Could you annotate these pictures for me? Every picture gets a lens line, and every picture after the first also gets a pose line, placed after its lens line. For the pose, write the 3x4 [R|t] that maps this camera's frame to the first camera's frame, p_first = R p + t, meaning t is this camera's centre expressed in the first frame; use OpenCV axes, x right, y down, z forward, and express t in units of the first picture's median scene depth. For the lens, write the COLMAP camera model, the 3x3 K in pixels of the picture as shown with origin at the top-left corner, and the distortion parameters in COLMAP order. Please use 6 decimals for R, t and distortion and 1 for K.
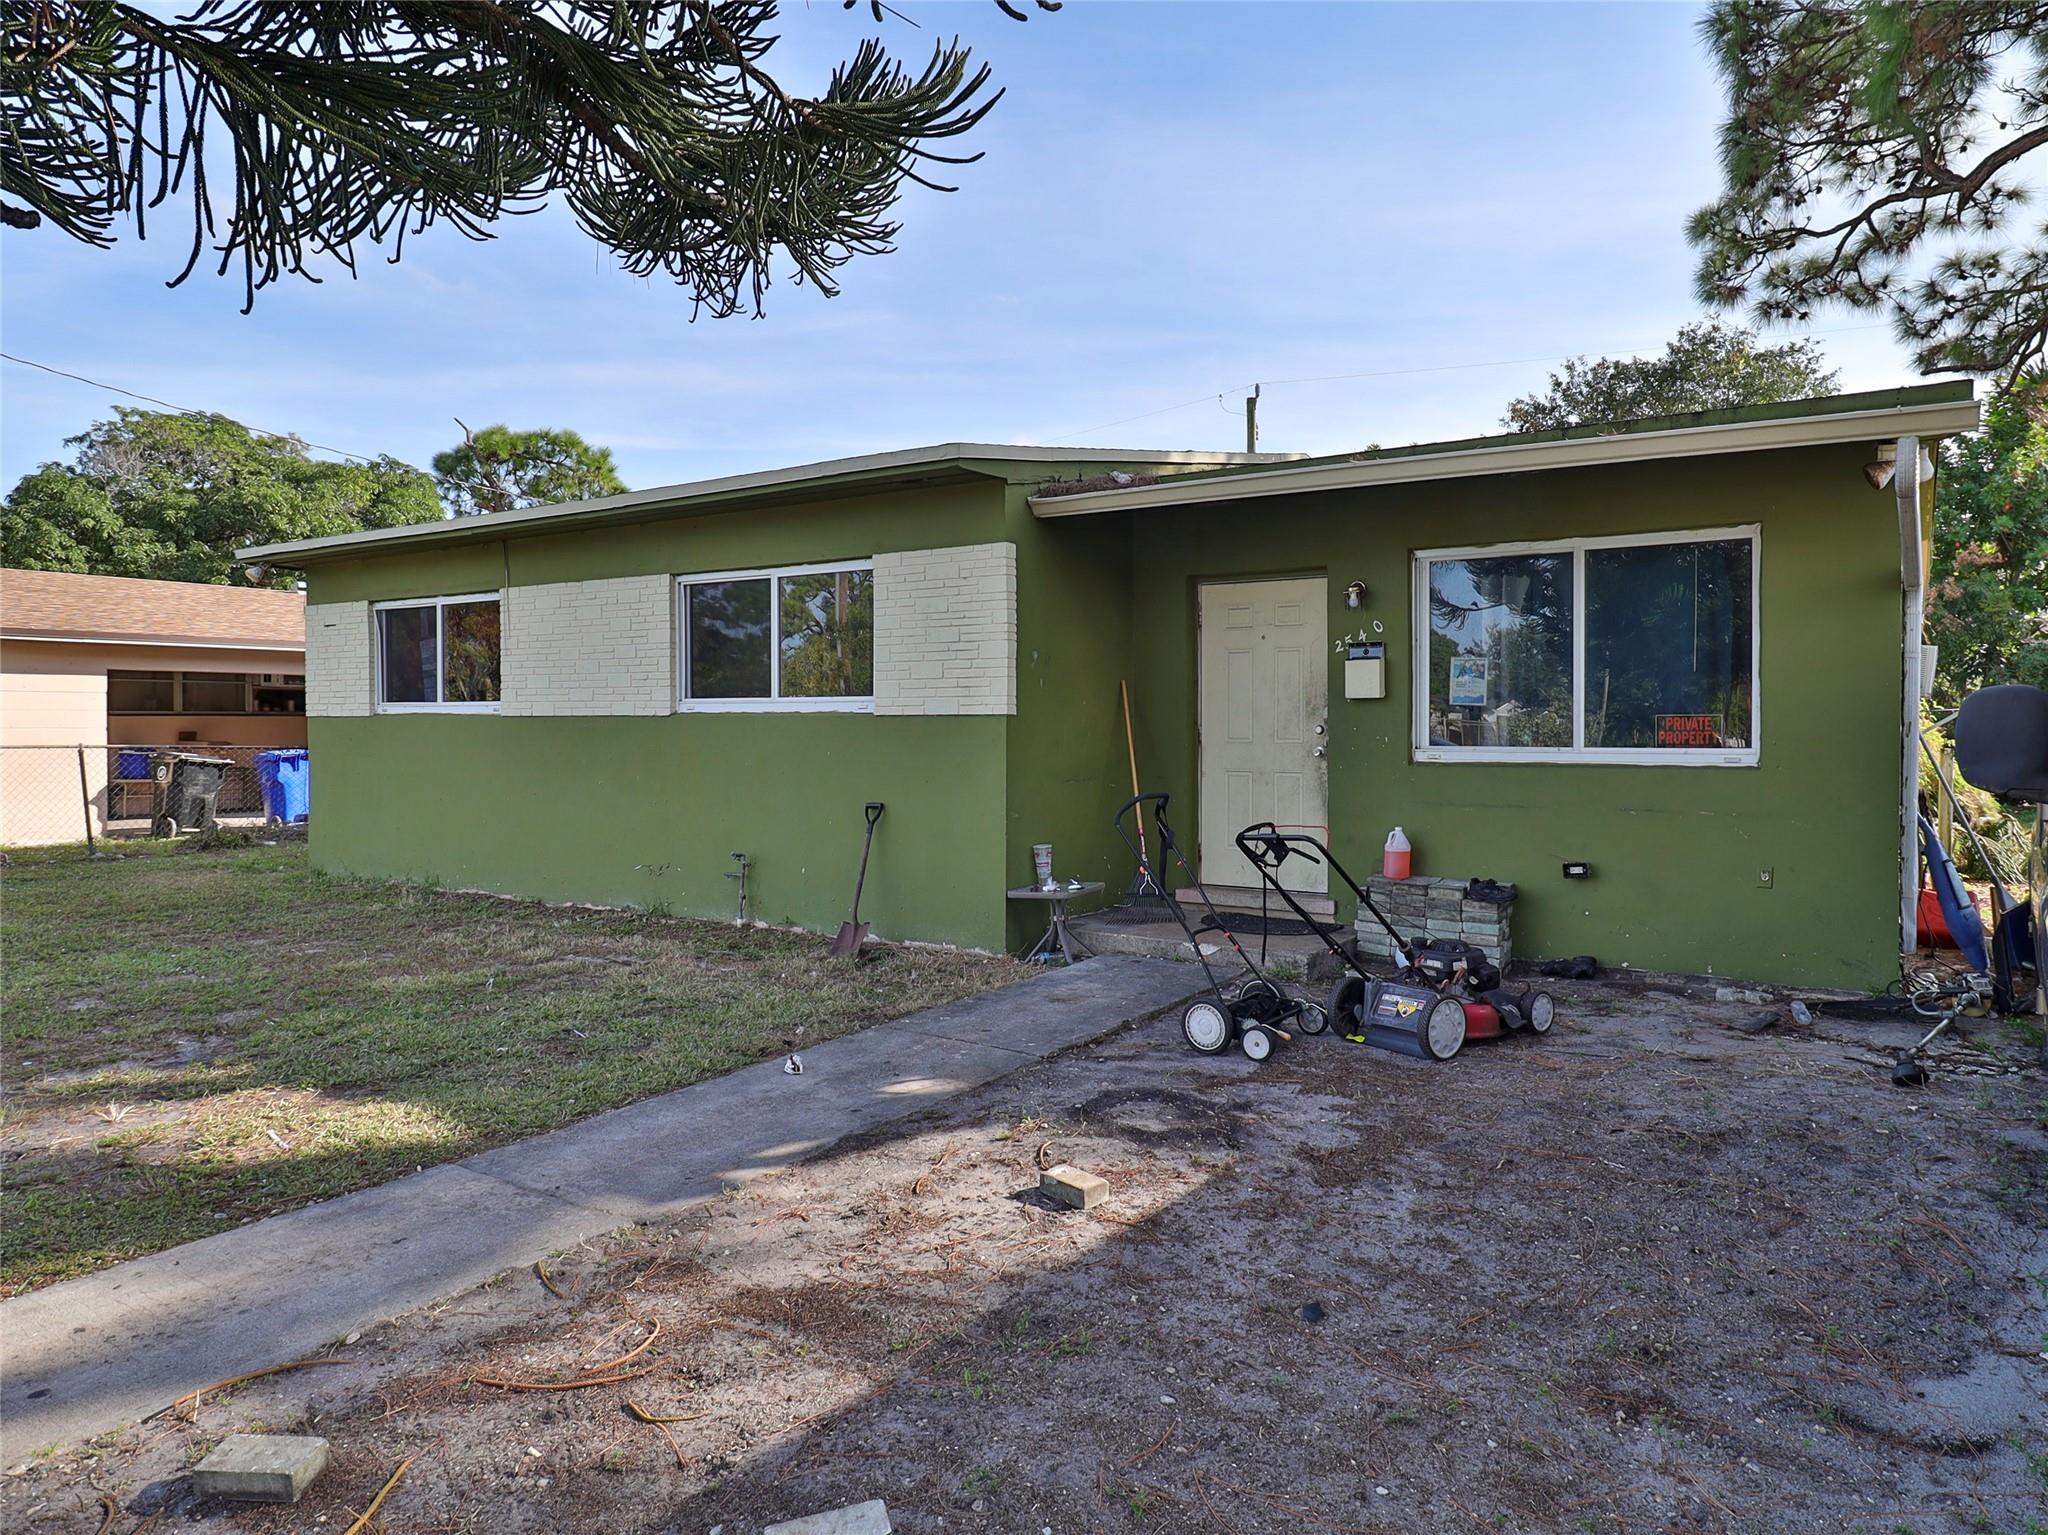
lens RADIAL K [[1263.5, 0, 1024.0], [0, 1263.5, 767.5], [0, 0, 1]] dist [0.007254, 0.001598]
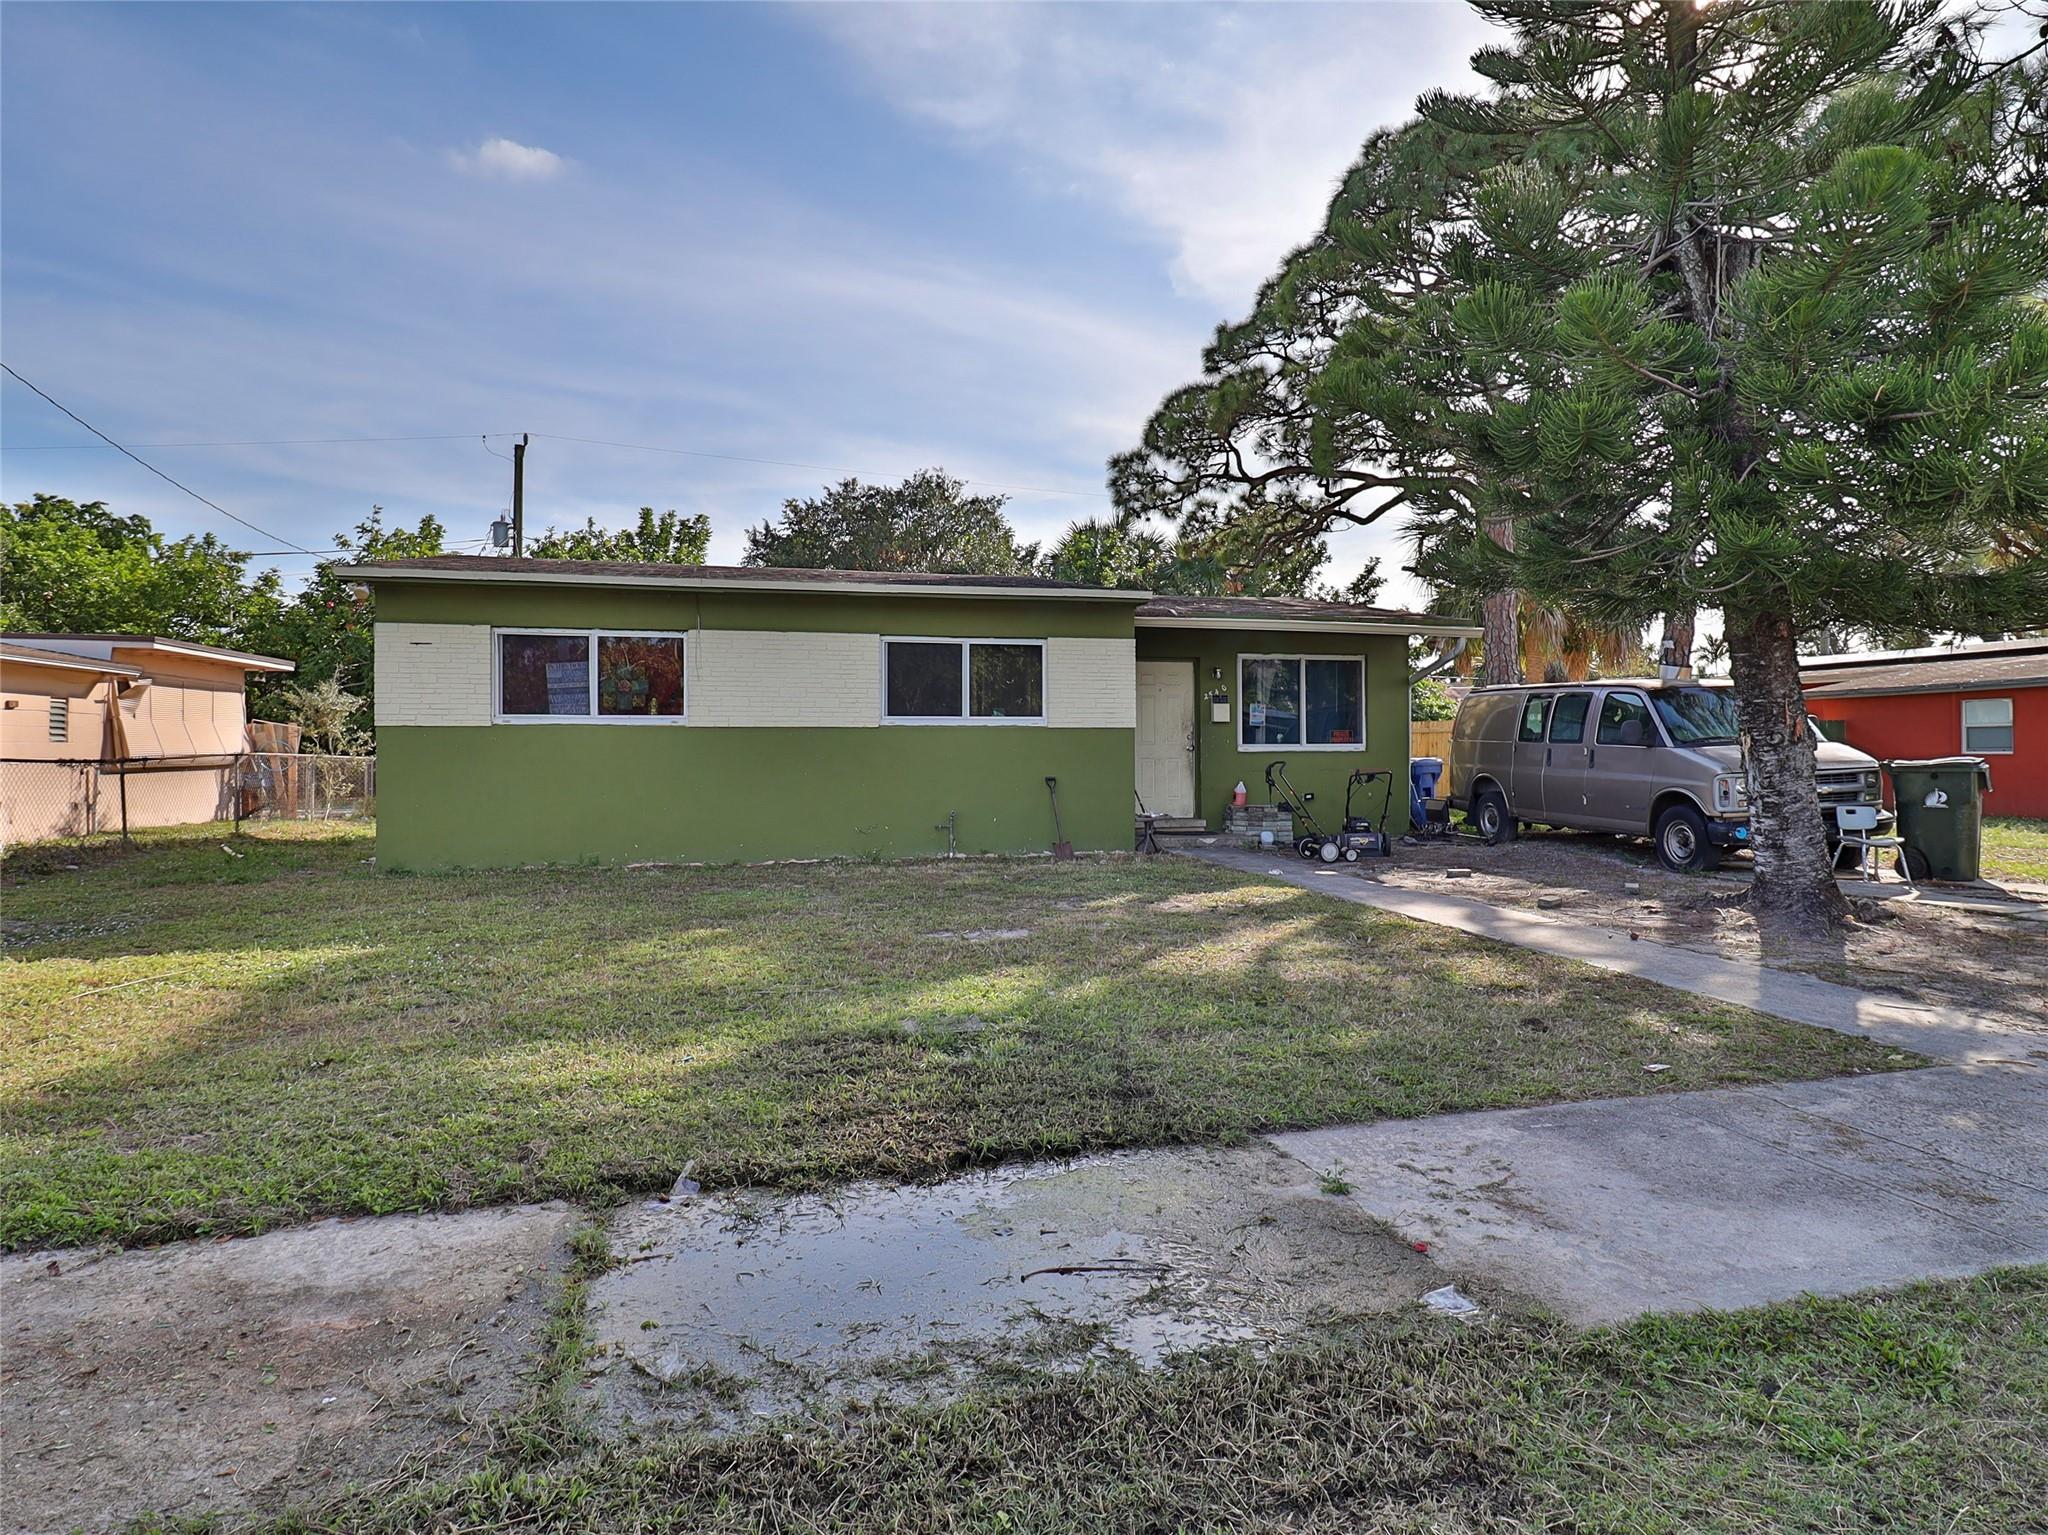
lens RADIAL K [[1263.5, 0, 1024.0], [0, 1263.5, 767.5], [0, 0, 1]] dist [0.007254, 0.001598]
pose [[0.680644, -0.012883, 0.732501, -1.362416], [0.029274, 0.999525, -0.009622, 0.029171], [-0.732030, 0.027992, 0.680697, -0.175397]]
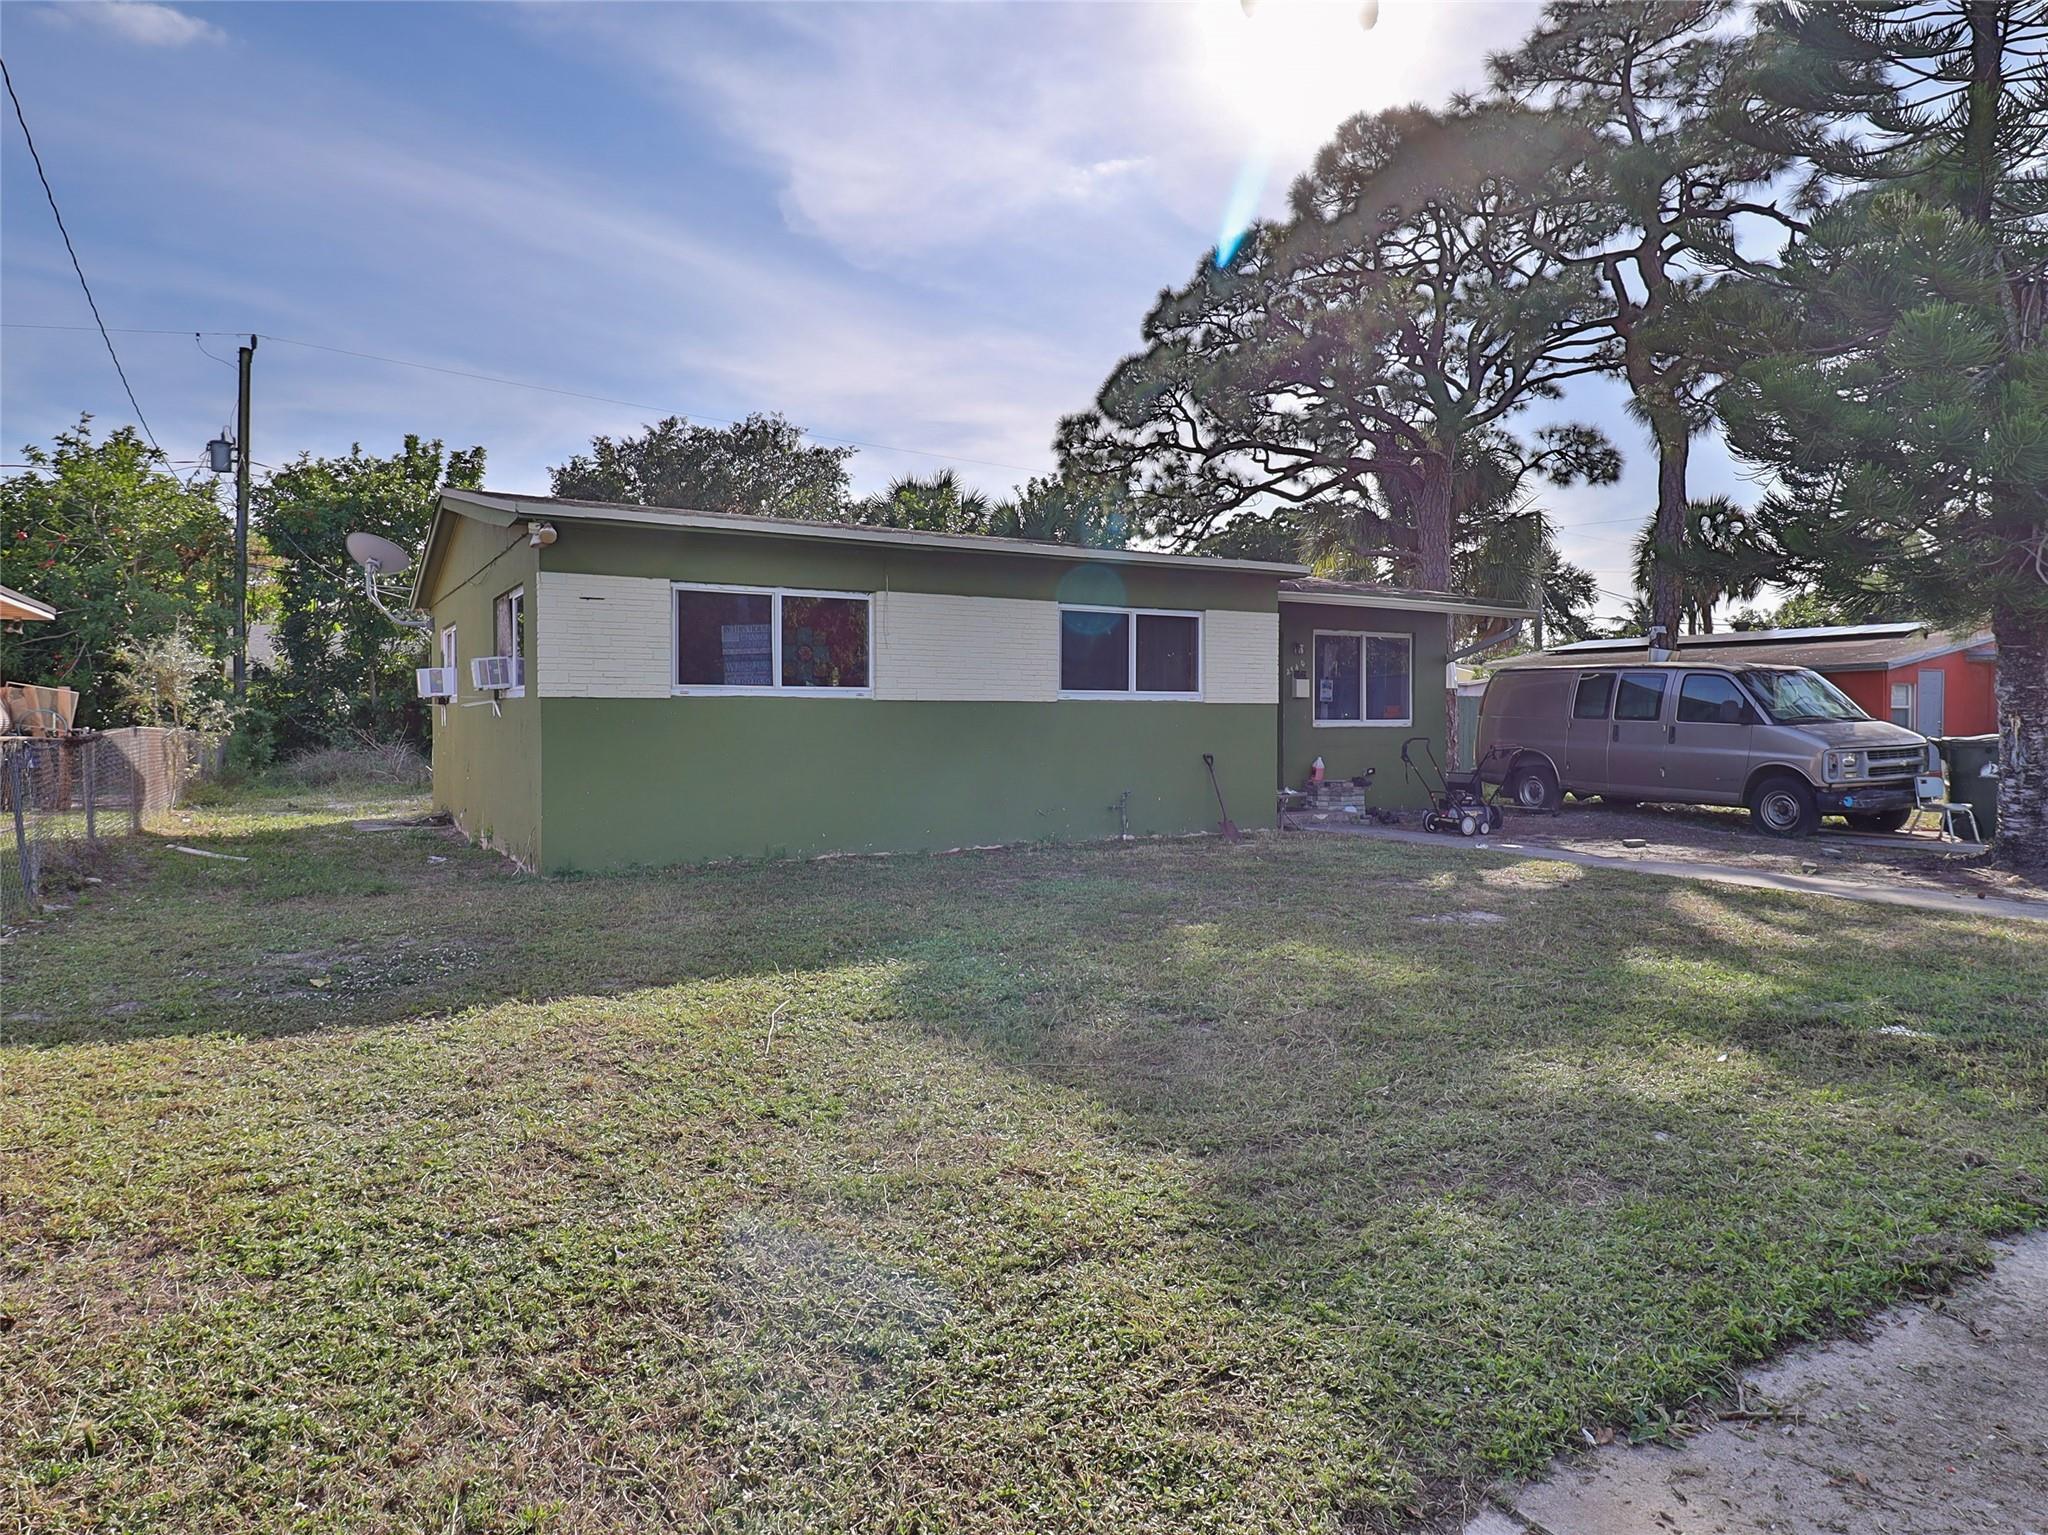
lens RADIAL K [[1319.2, 0, 1024.0], [0, 1319.2, 767.5], [0, 0, 1]] dist [0.003775, -0.000520]
pose [[0.439267, -0.033716, 0.897724, -1.735495], [0.032046, 0.999248, 0.021849, -0.000700], [-0.897785, 0.019171, 0.440017, 0.406969]]
